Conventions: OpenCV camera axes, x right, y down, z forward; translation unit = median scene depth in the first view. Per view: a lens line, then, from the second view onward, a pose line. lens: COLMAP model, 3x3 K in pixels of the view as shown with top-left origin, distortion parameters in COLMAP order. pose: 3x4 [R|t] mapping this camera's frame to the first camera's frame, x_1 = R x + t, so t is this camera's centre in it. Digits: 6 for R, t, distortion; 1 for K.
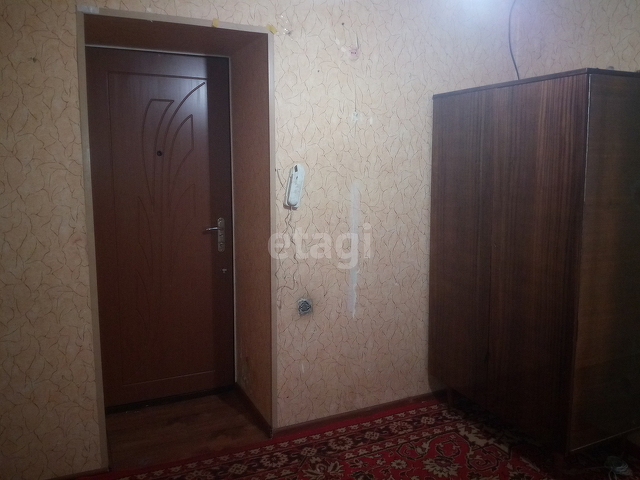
lens RADIAL K [[552.9, 0, 315.5], [0, 552.9, 241.7], [0, 0, 1]] dist [0.086115, -0.177210]
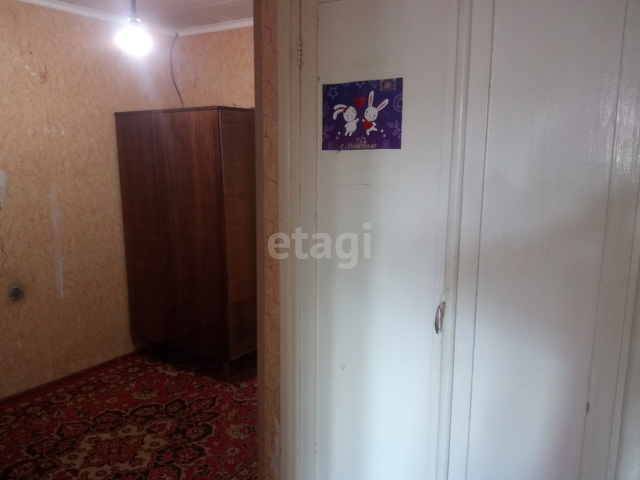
lens RADIAL K [[552.9, 0, 315.5], [0, 552.9, 241.7], [0, 0, 1]] dist [0.086115, -0.177210]
pose [[0.862029, -0.083703, 0.499900, -0.054222], [0.080197, 0.996370, 0.028539, 0.027755], [-0.500474, 0.015489, 0.865613, -0.325542]]
